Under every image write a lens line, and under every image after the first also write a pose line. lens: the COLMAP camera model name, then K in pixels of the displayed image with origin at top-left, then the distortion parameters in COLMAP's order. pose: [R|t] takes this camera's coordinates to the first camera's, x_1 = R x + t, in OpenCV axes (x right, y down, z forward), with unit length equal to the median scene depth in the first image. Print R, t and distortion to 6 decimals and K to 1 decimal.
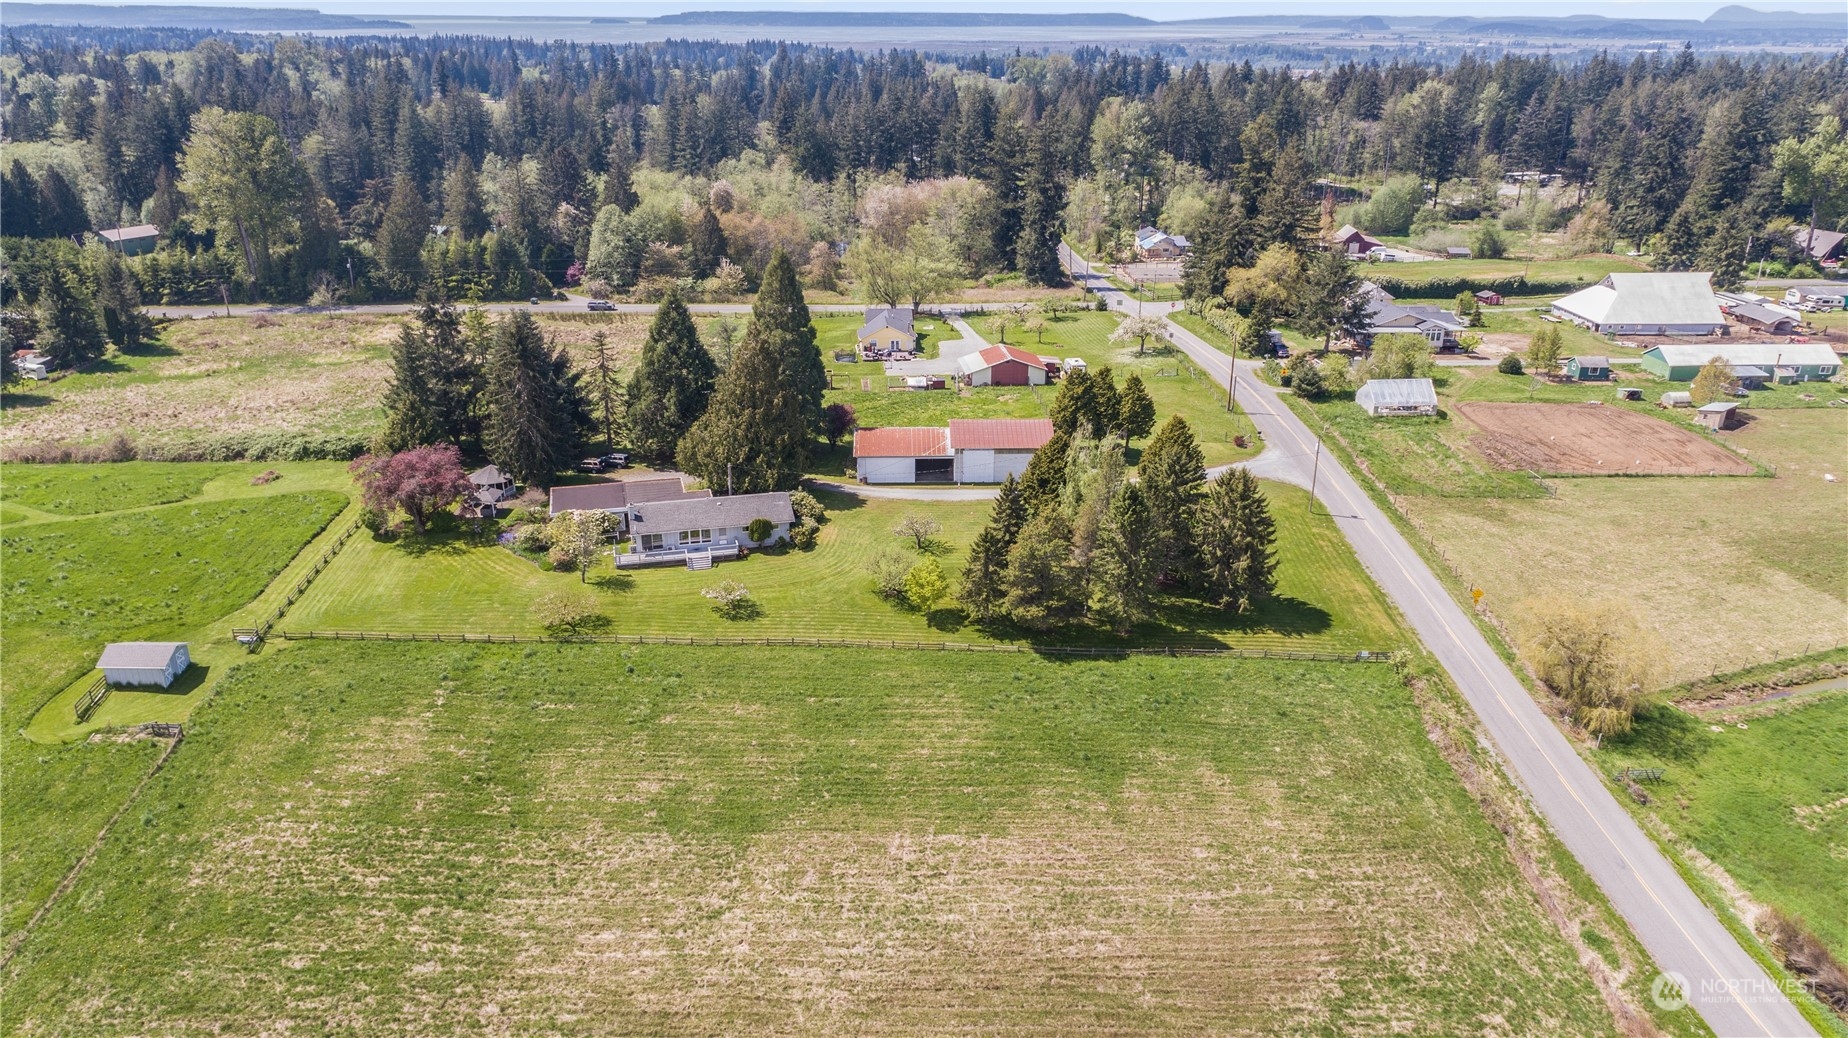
lens RADIAL K [[1284.5, 0, 922.3], [0, 1284.5, 512.0], [0, 0, 1]] dist [-0.006370, -0.000498]
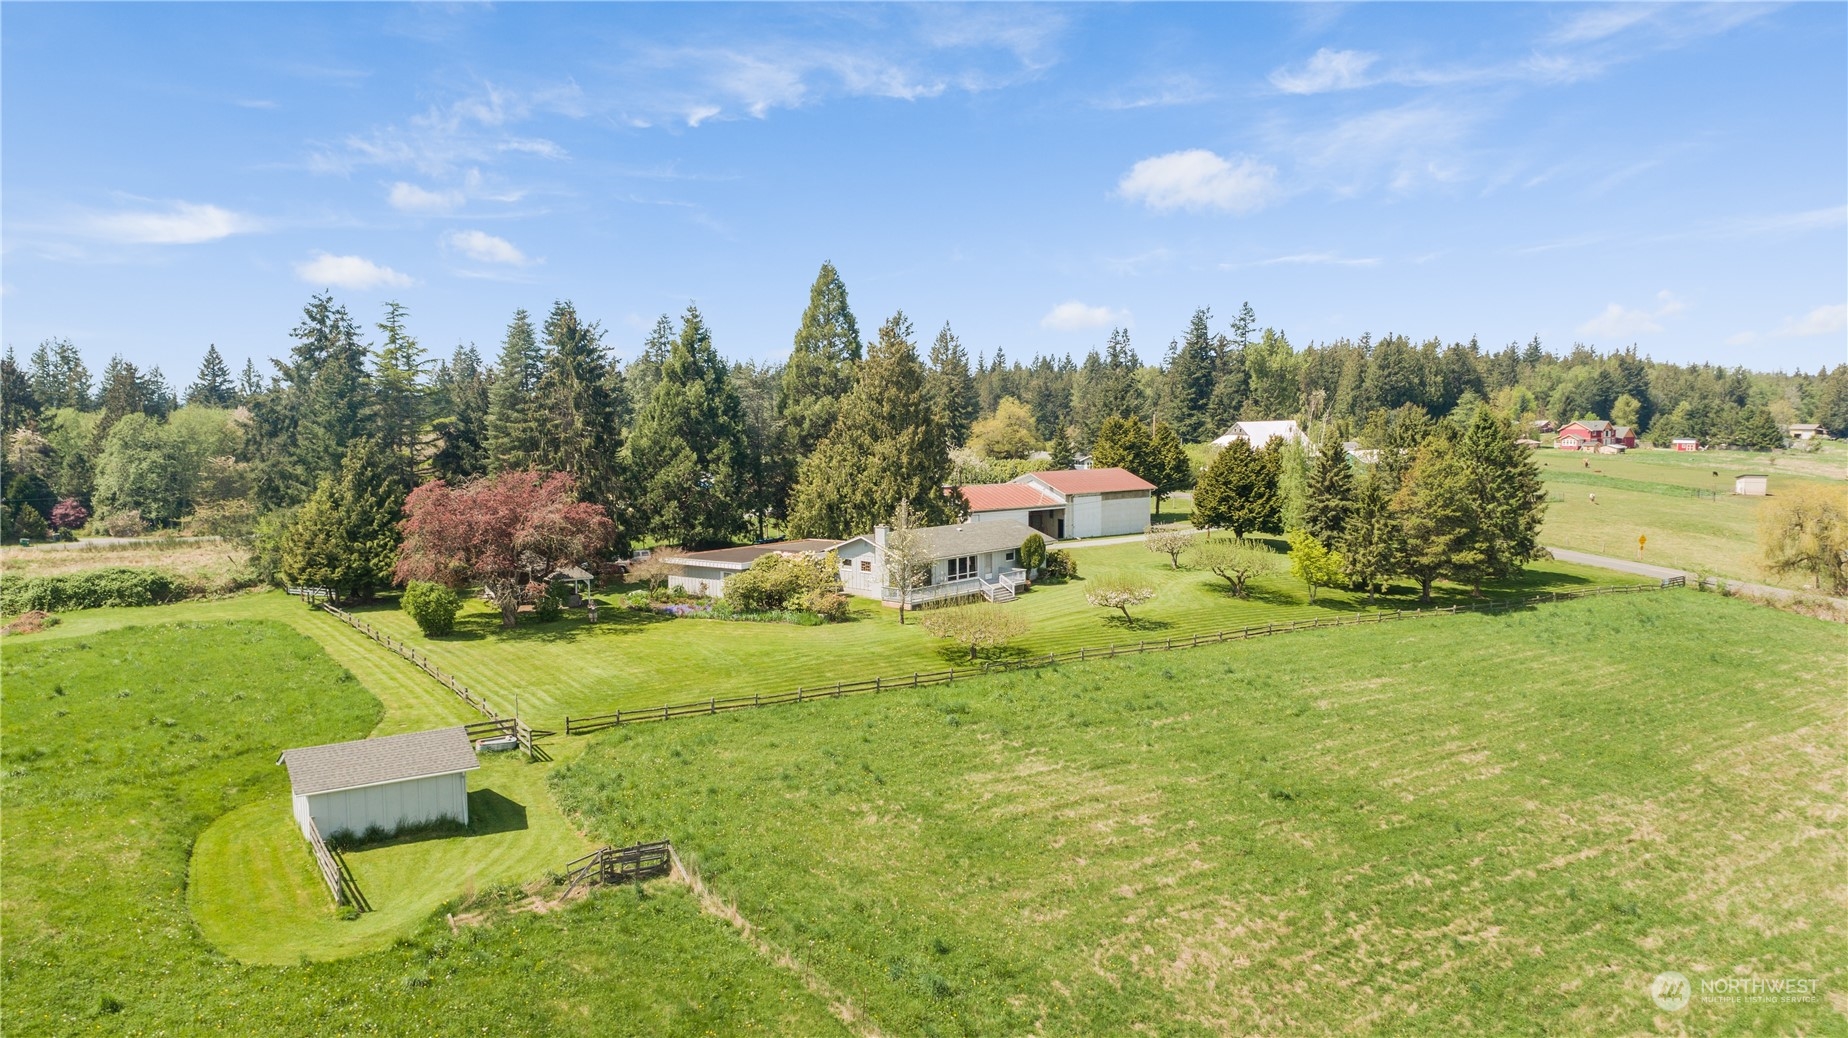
lens RADIAL K [[1250.7, 0, 924.0], [0, 1250.7, 519.0], [0, 0, 1]] dist [-0.008156, 0.005234]
pose [[0.833824, -0.061932, 0.548545, -0.469568], [0.210086, 0.954515, -0.211578, 0.109835], [-0.510491, 0.291660, 0.808909, 0.391160]]
